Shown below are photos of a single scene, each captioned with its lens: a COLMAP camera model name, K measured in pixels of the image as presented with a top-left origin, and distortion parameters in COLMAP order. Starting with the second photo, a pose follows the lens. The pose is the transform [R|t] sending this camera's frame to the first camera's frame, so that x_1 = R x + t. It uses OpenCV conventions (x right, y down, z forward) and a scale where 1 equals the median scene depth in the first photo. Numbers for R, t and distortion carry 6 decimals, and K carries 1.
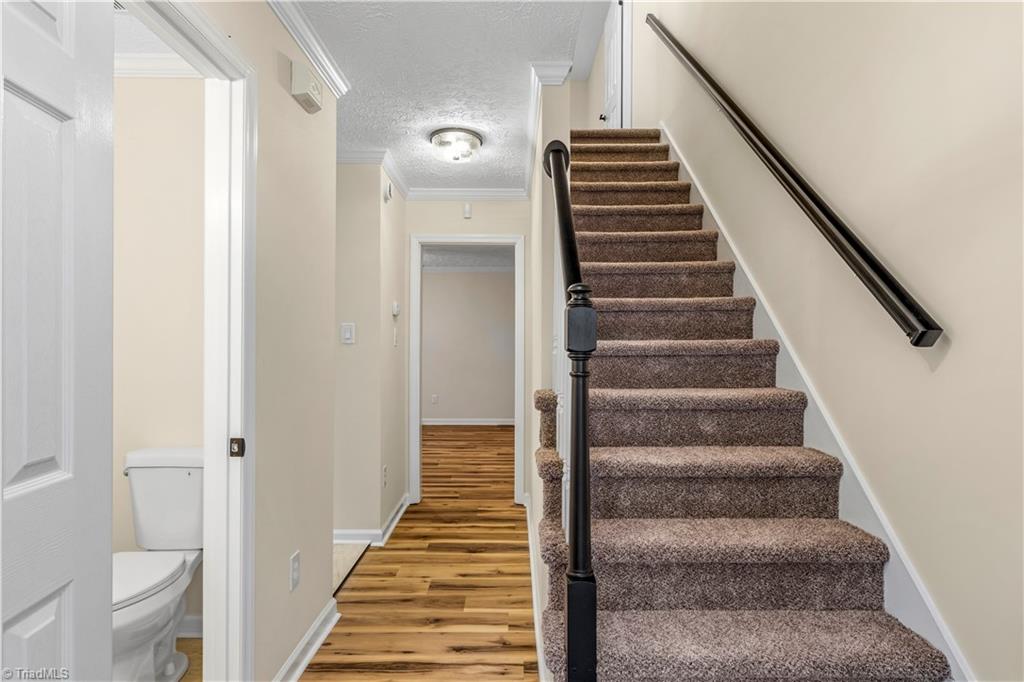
lens RADIAL K [[553.8, 0, 511.2], [0, 553.8, 339.9], [0, 0, 1]] dist [0.000495, 0.000023]
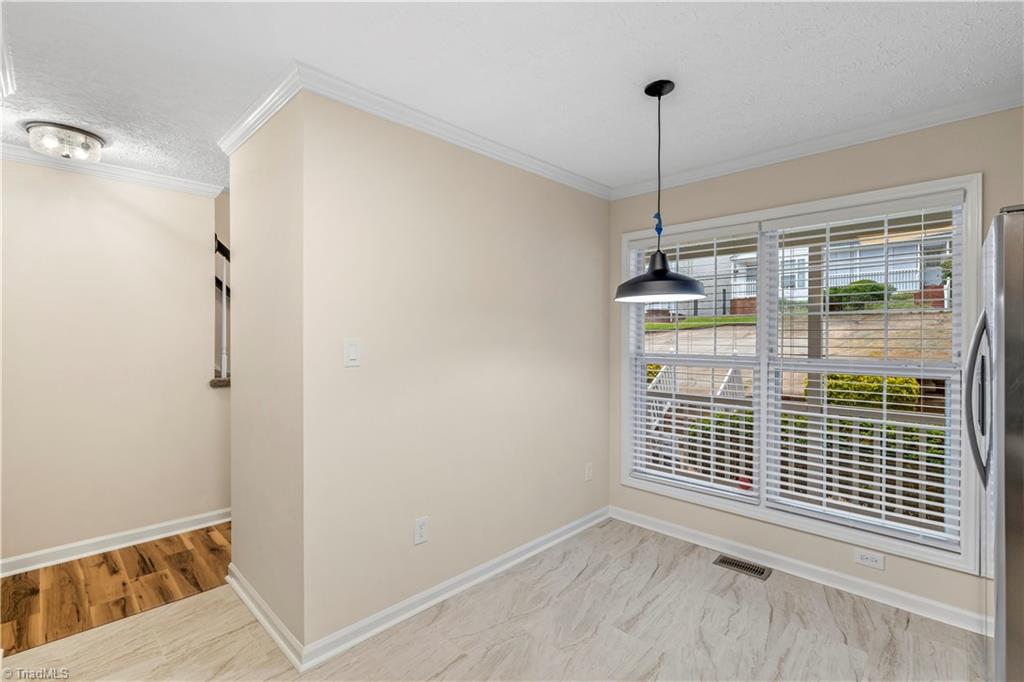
lens RADIAL K [[469.4, 0, 511.7], [0, 469.4, 337.3], [0, 0, 1]] dist [-0.002230, -0.000686]
pose [[-0.710579, -0.003944, 0.703607, -1.315968], [0.001139, 0.999977, 0.006756, -0.033934], [-0.703617, 0.005602, -0.710558, 1.147128]]
